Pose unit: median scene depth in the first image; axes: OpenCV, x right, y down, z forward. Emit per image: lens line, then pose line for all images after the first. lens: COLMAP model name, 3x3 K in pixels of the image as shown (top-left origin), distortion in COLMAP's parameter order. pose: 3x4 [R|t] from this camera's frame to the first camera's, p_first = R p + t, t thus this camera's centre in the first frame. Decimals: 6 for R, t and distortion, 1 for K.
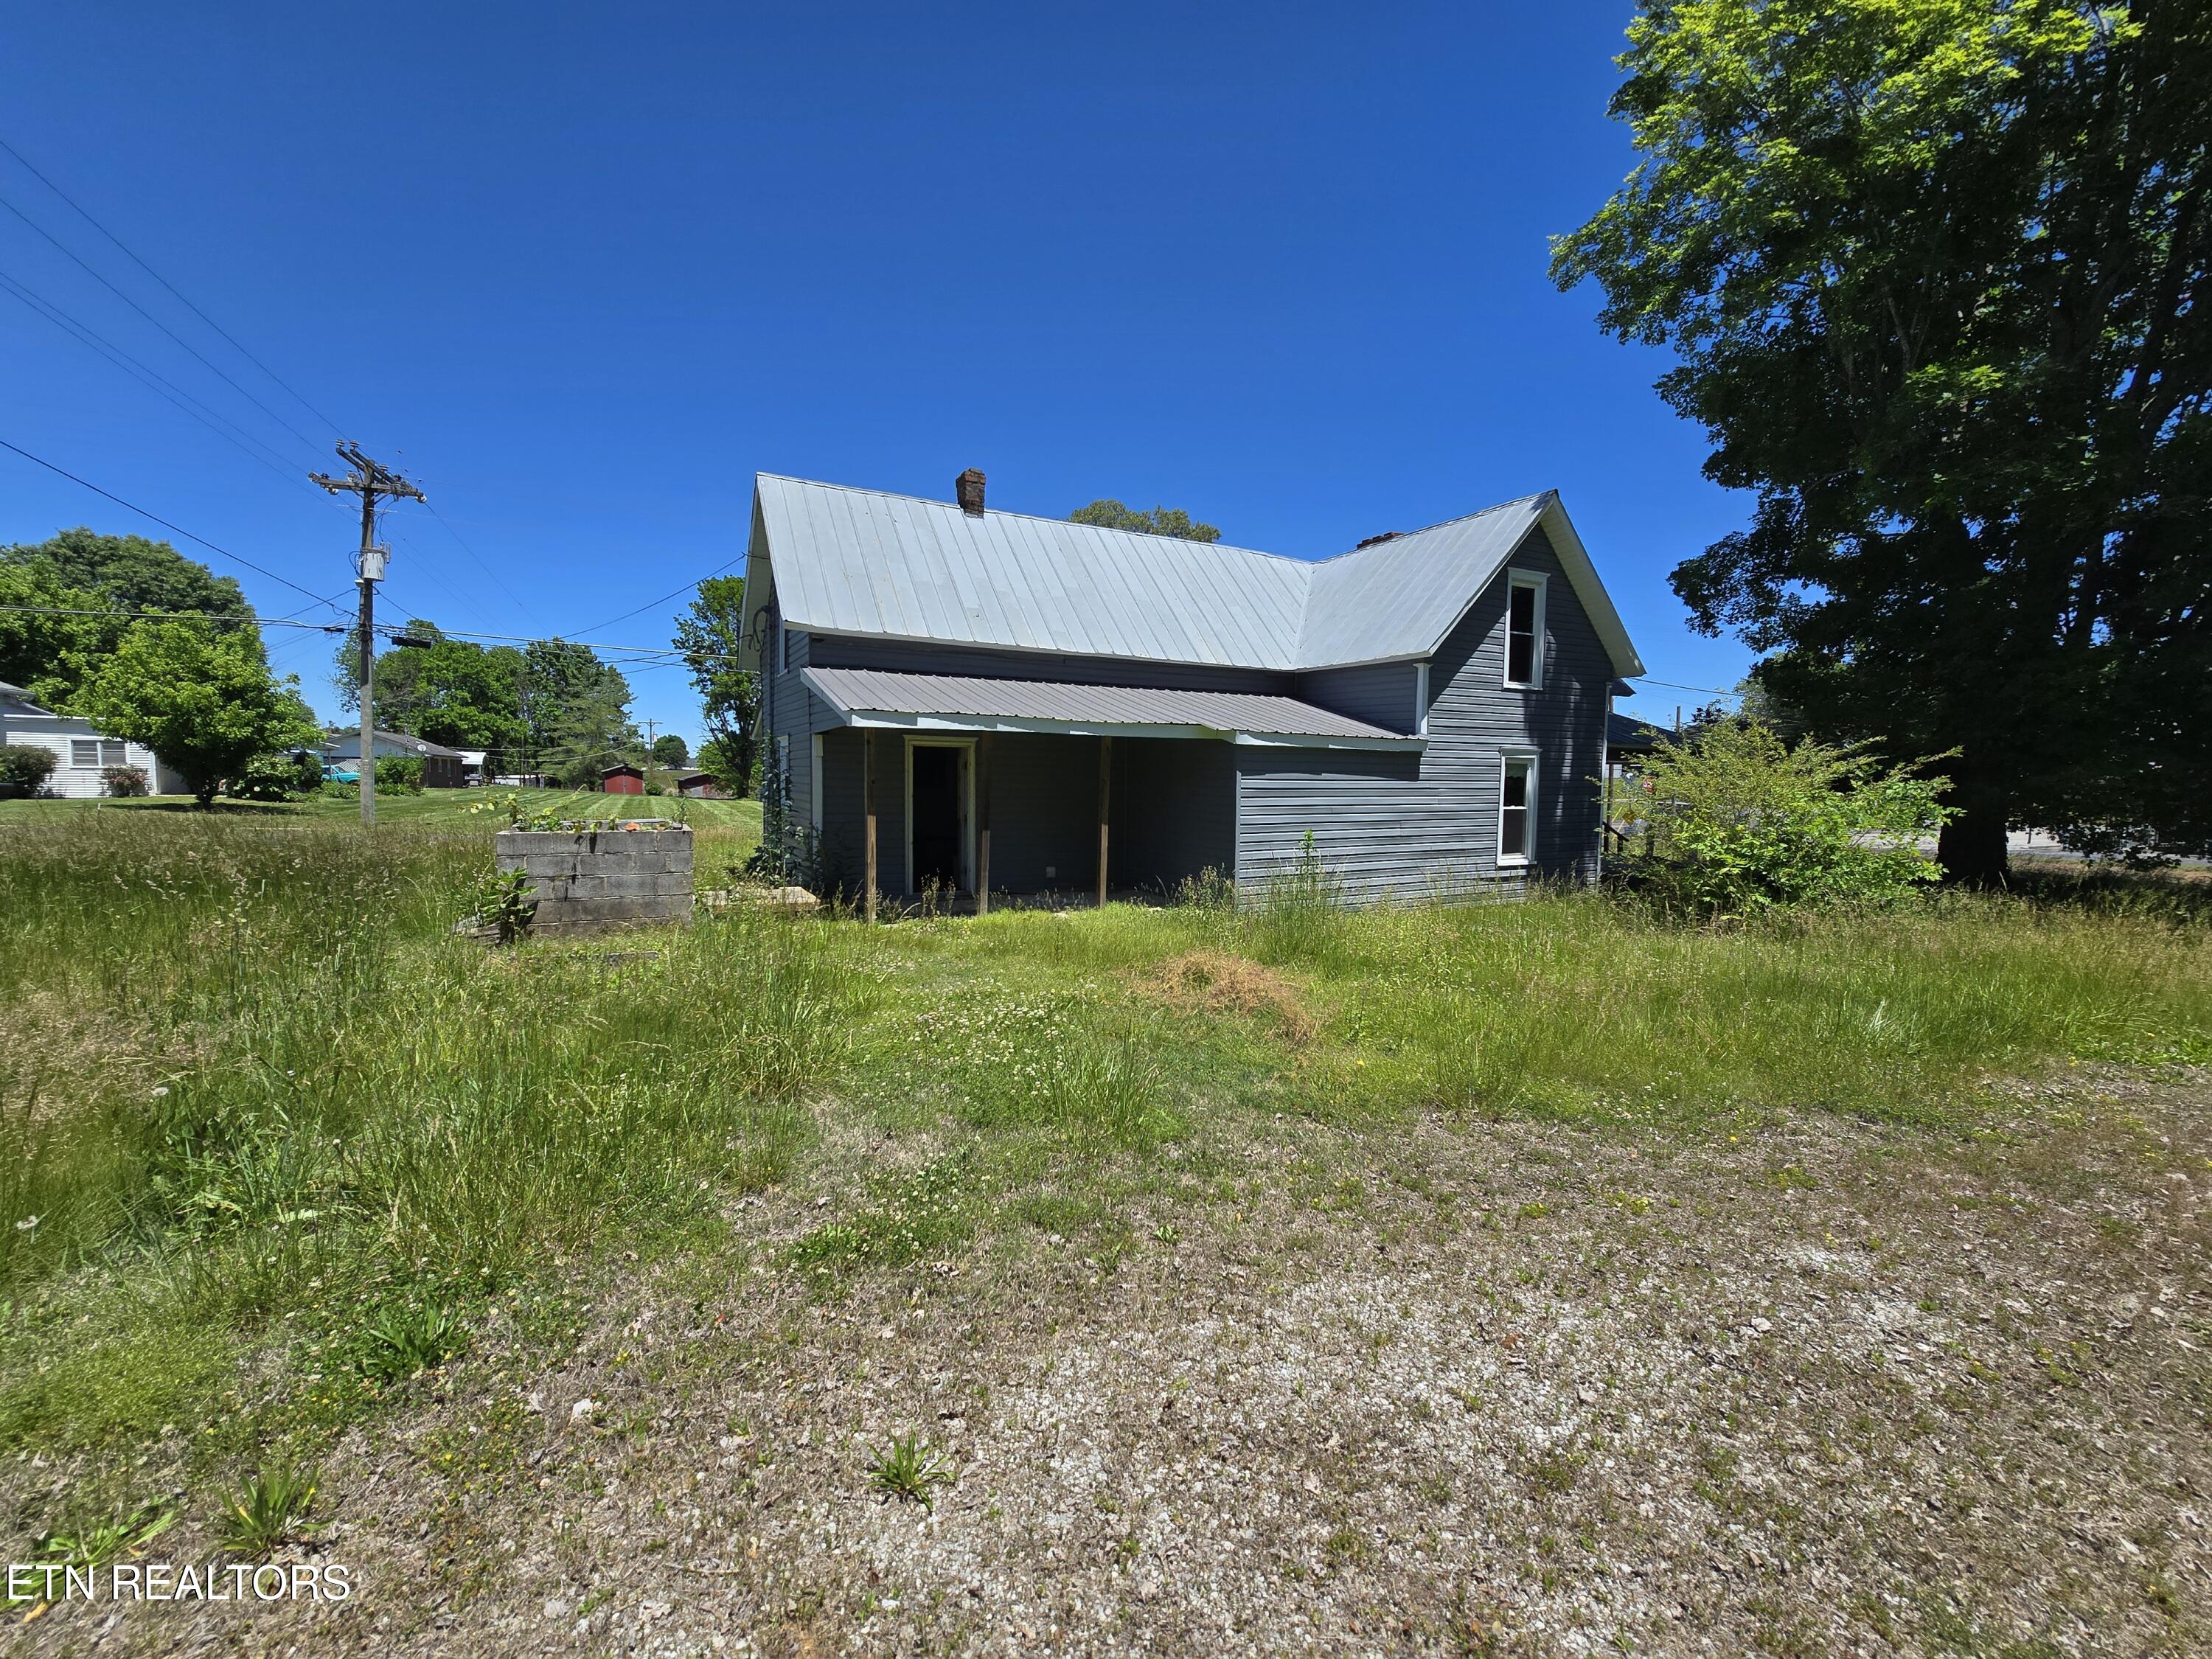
lens RADIAL K [[903.1, 0, 1105.0], [0, 903.1, 831.5], [0, 0, 1]] dist [0.000700, -0.000179]
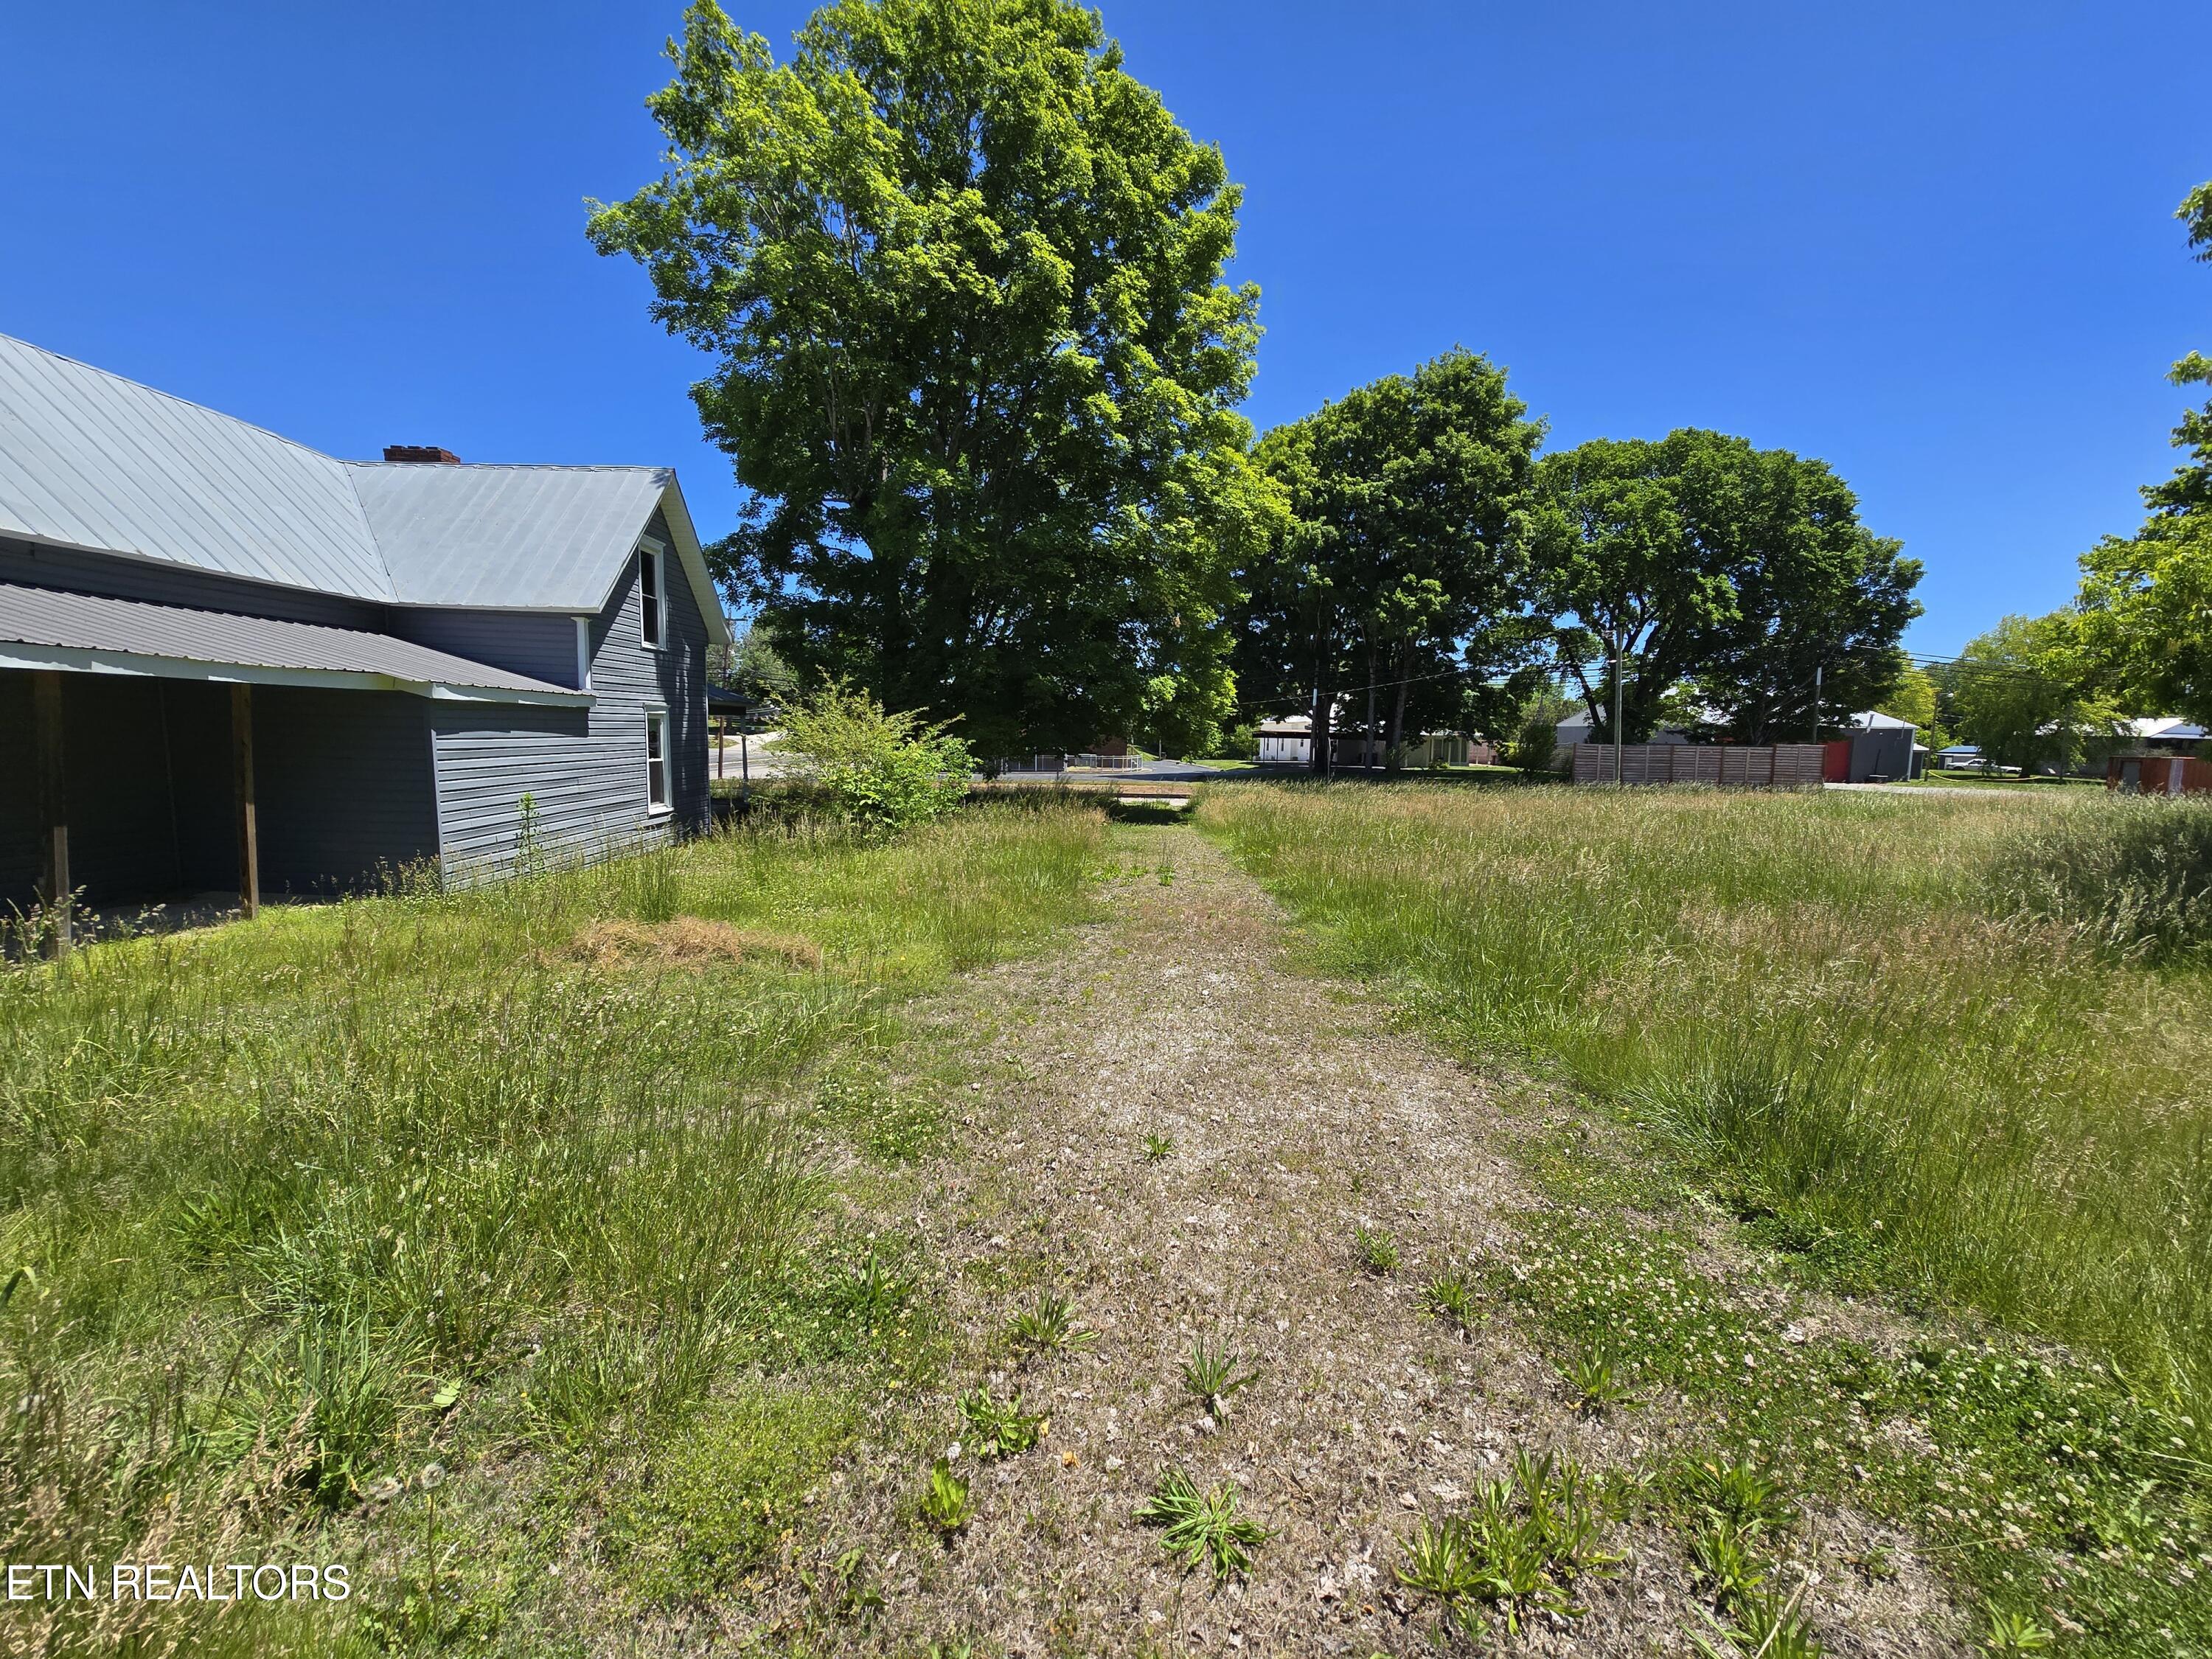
lens RADIAL K [[903.1, 0, 1105.9], [0, 903.1, 825.2], [0, 0, 1]] dist [0.000700, -0.000179]
pose [[0.439228, -0.099130, 0.892890, -0.304706], [0.046586, 0.995070, 0.087558, -0.019364], [-0.897167, 0.003138, 0.441680, 0.044102]]
